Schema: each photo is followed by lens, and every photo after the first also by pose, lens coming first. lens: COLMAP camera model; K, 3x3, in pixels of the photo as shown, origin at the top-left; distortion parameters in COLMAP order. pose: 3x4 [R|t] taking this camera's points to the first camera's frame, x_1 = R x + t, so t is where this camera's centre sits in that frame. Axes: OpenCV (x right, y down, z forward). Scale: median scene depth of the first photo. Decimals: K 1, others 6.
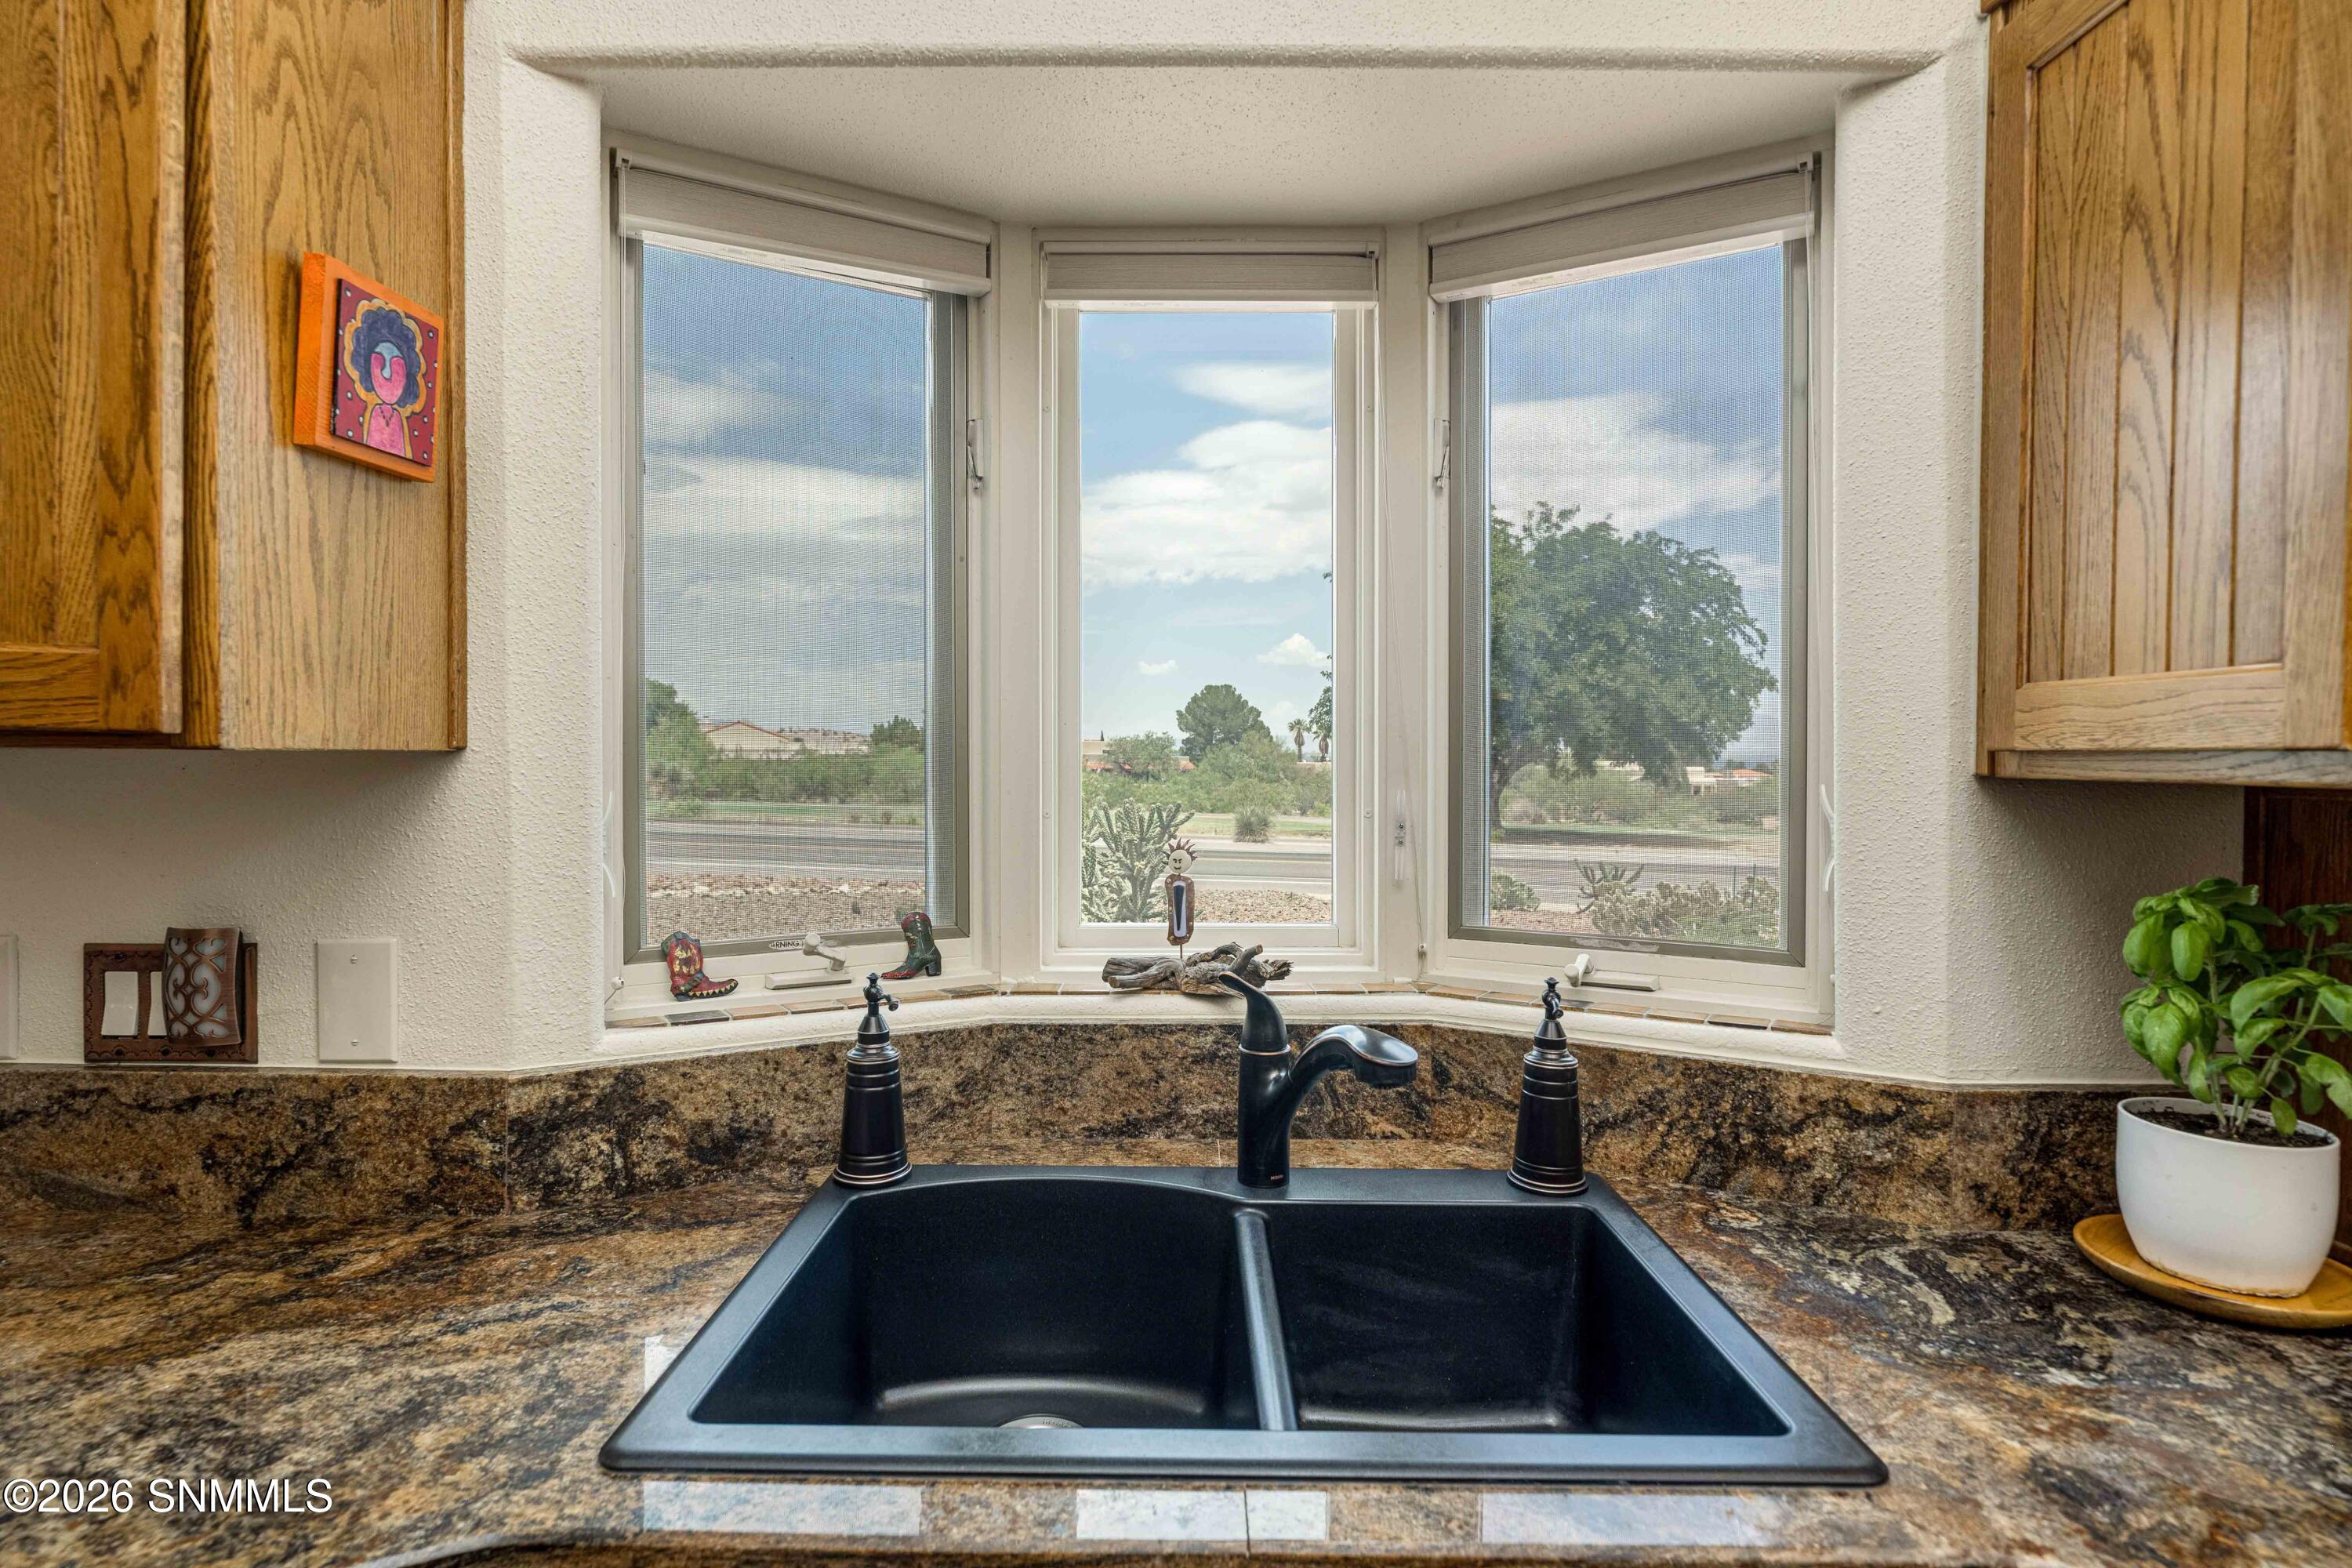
lens RADIAL K [[1189.7, 0, 1163.5], [0, 1189.7, 775.0], [0, 0, 1]] dist [-0.004702, 0.000279]
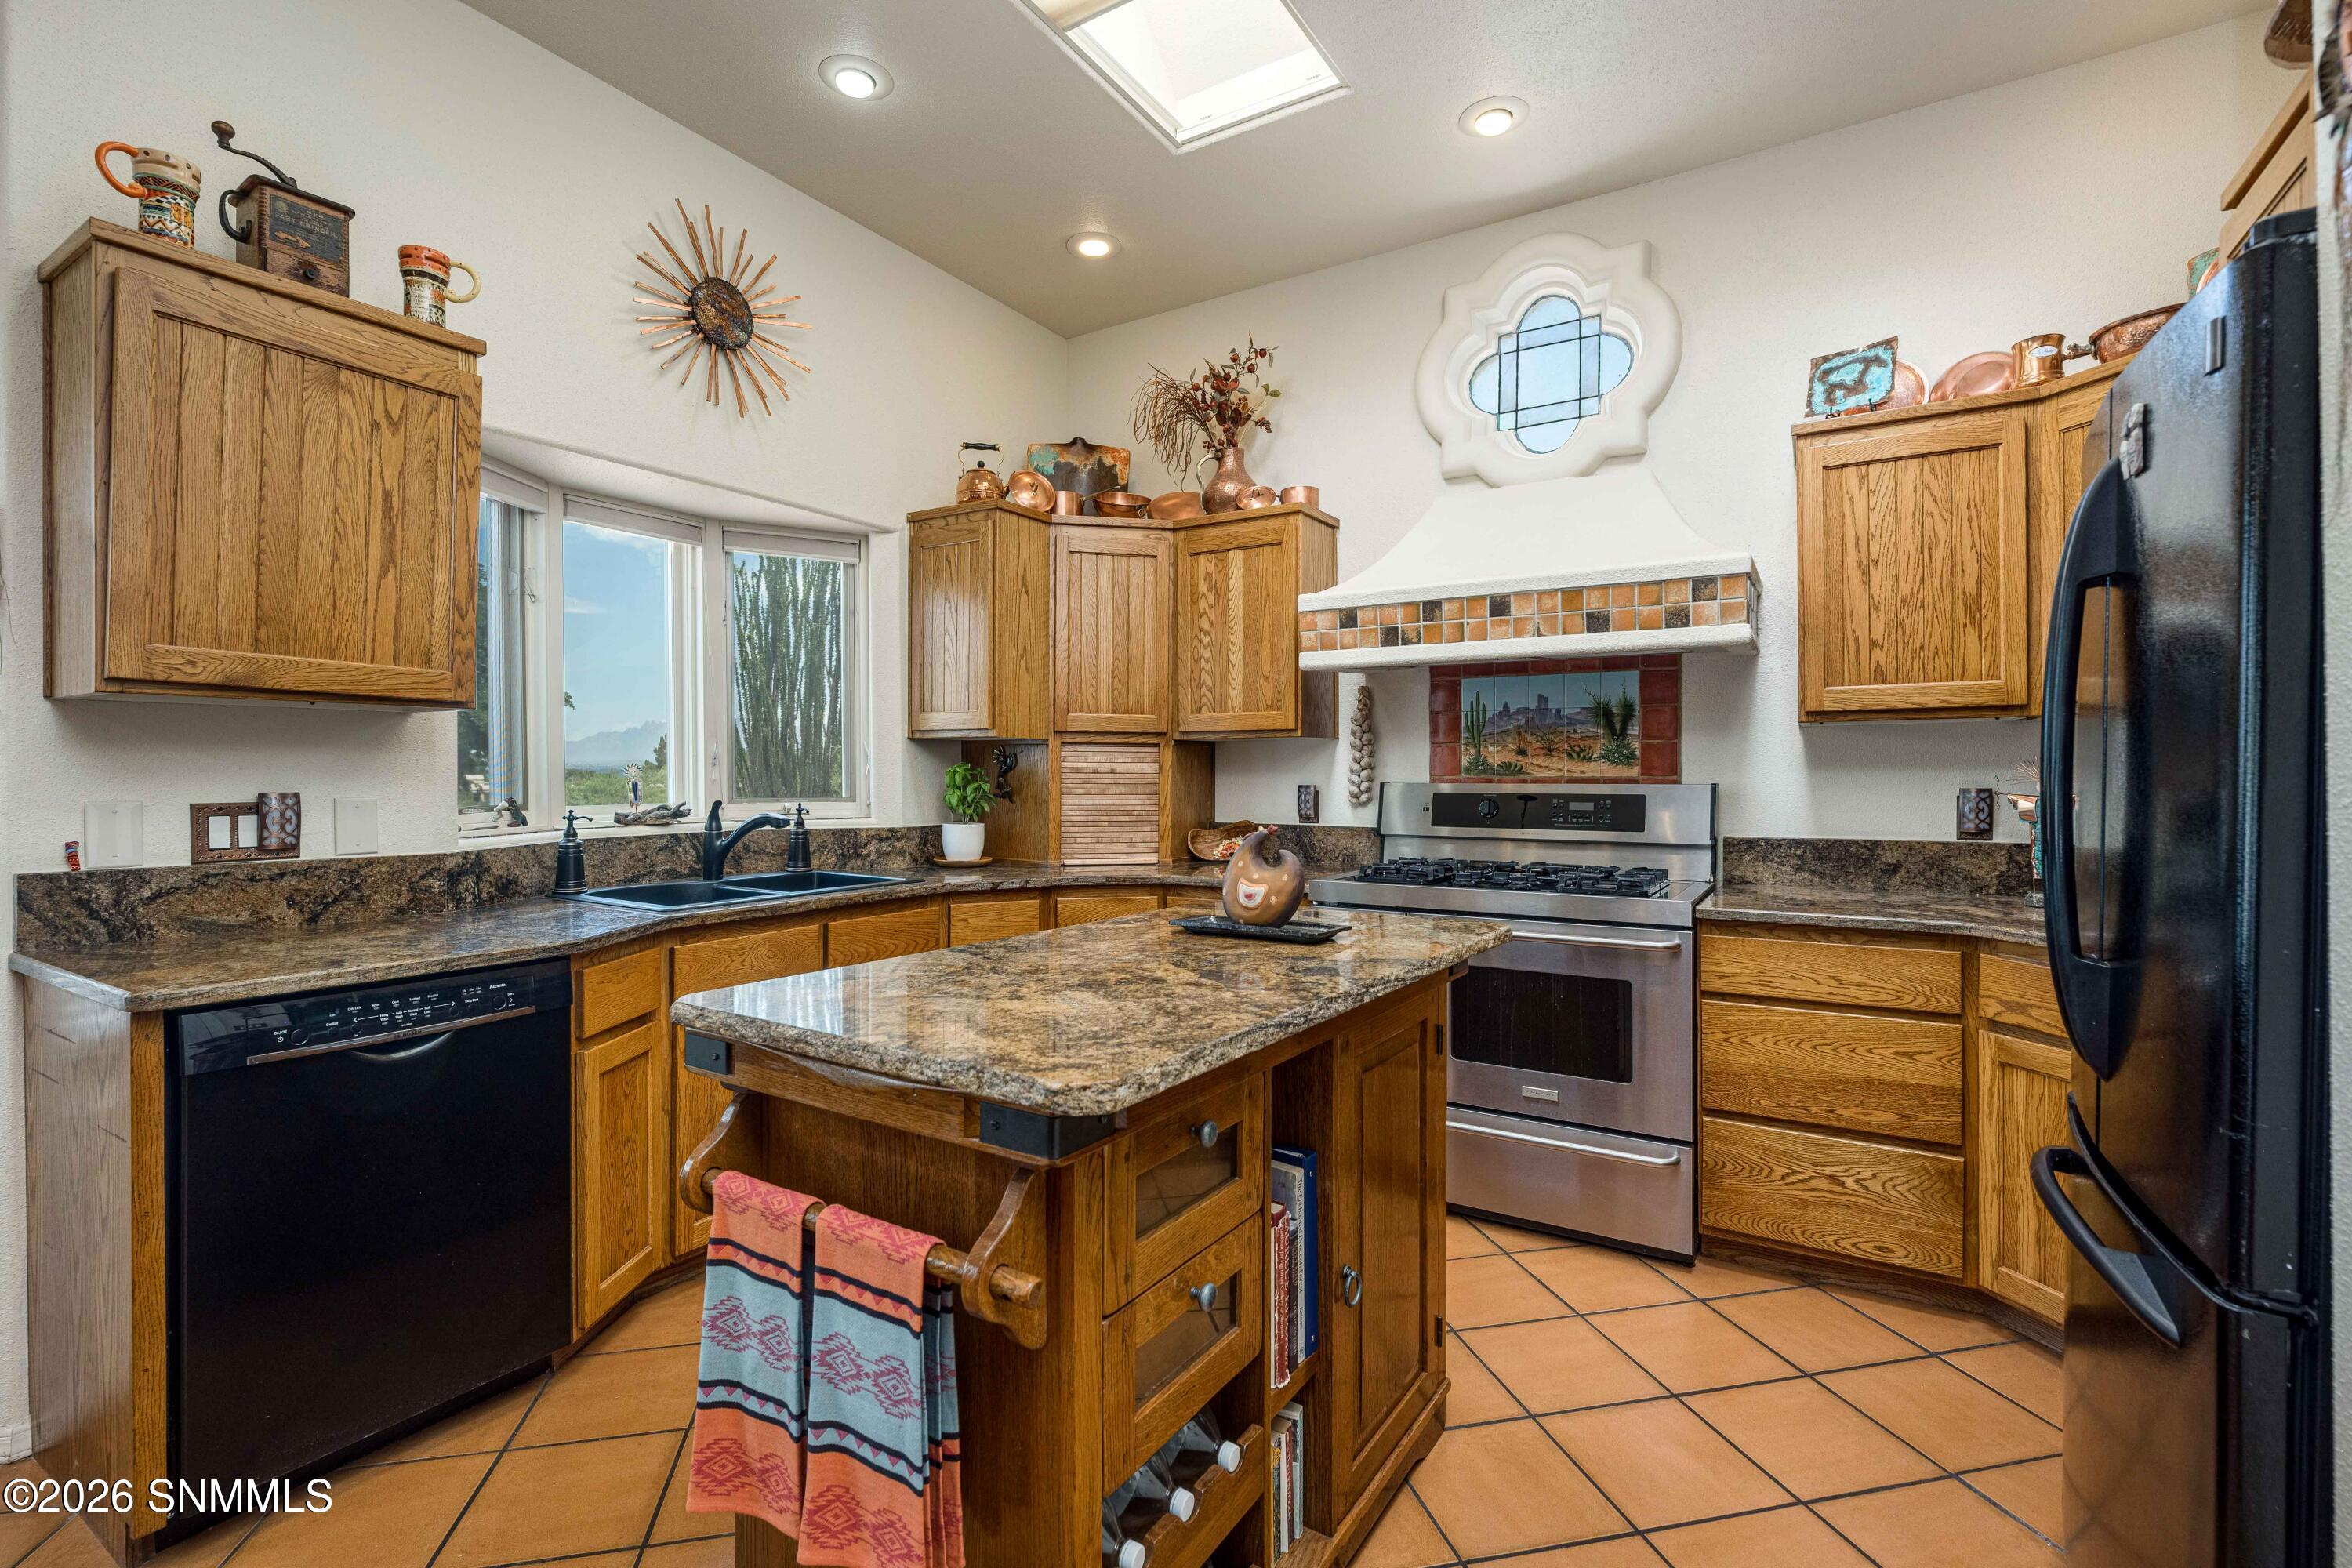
lens RADIAL K [[1072.7, 0, 1187.7], [0, 1072.7, 777.1], [0, 0, 1]] dist [-0.003623, -0.000543]
pose [[0.518855, -0.009734, 0.854807, -1.584007], [0.014509, 0.999891, 0.002580, 0.119483], [-0.854739, 0.011064, 0.518940, -1.338911]]
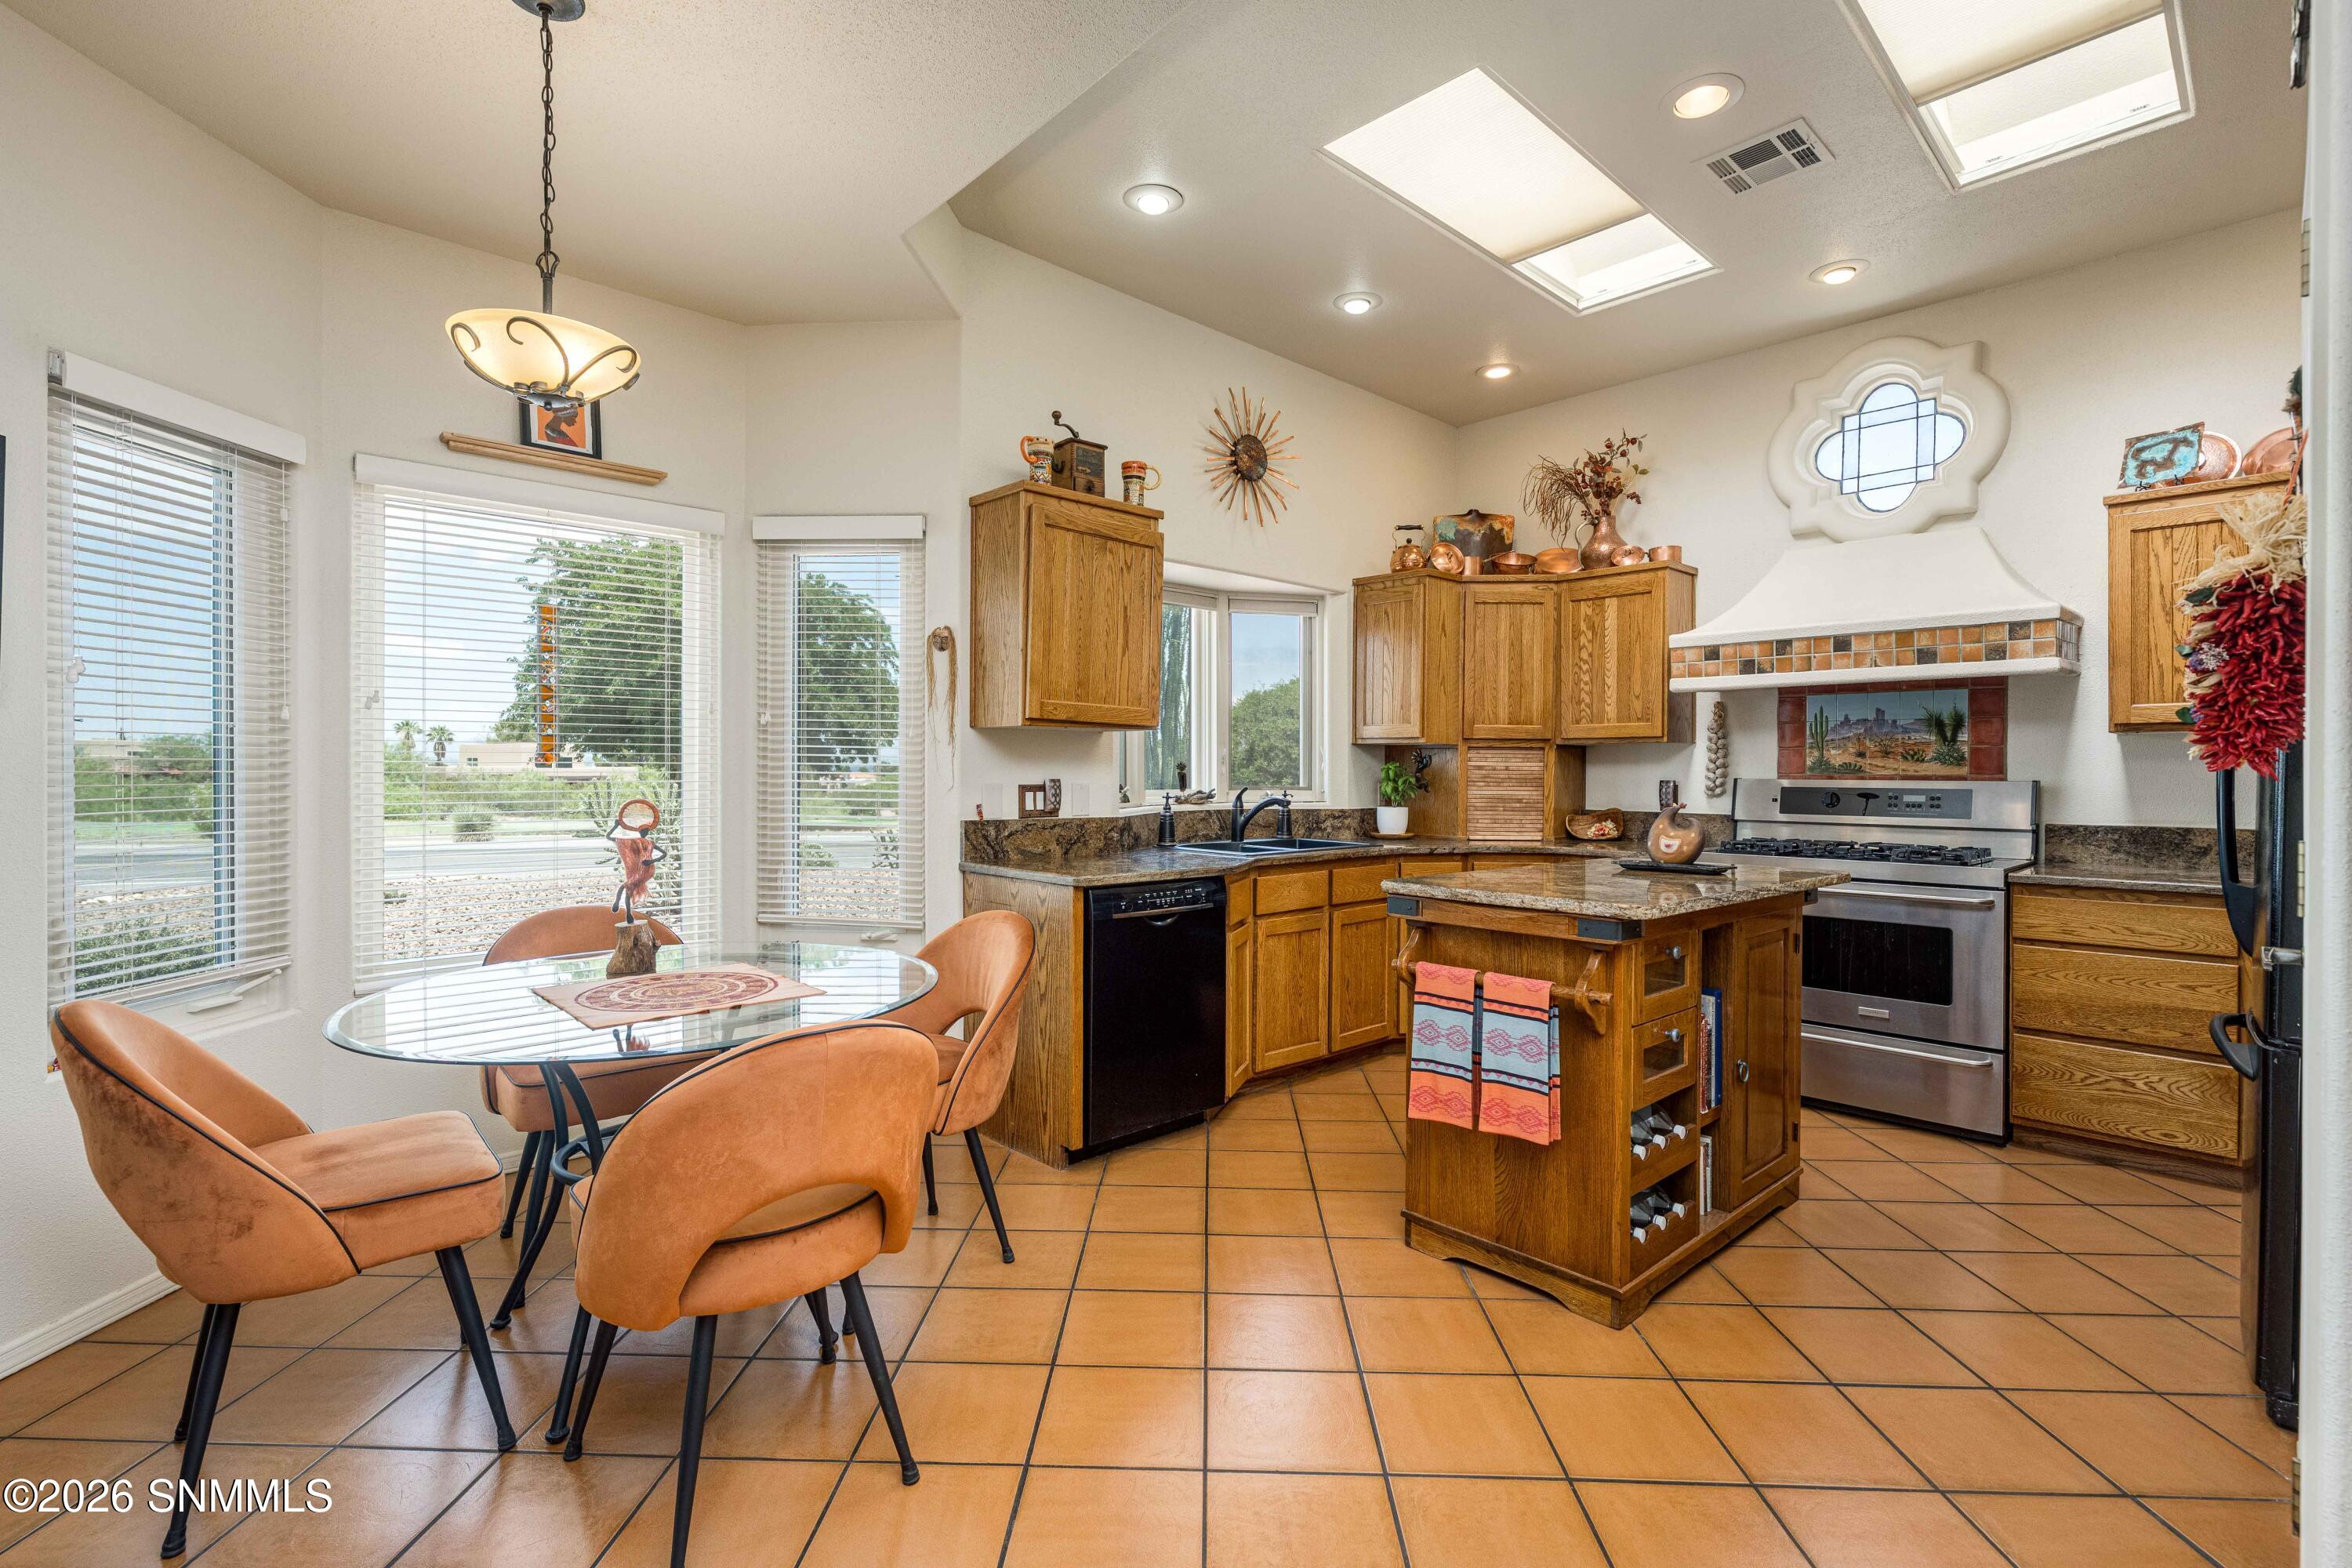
lens RADIAL K [[1072.7, 0, 1175.4], [0, 1072.7, 776.4], [0, 0, 1]] dist [-0.003623, -0.000543]
pose [[0.727851, -0.007860, 0.685690, -2.782843], [0.009291, 0.999956, 0.001601, 0.118452], [-0.685672, 0.005205, 0.727892, -1.647419]]
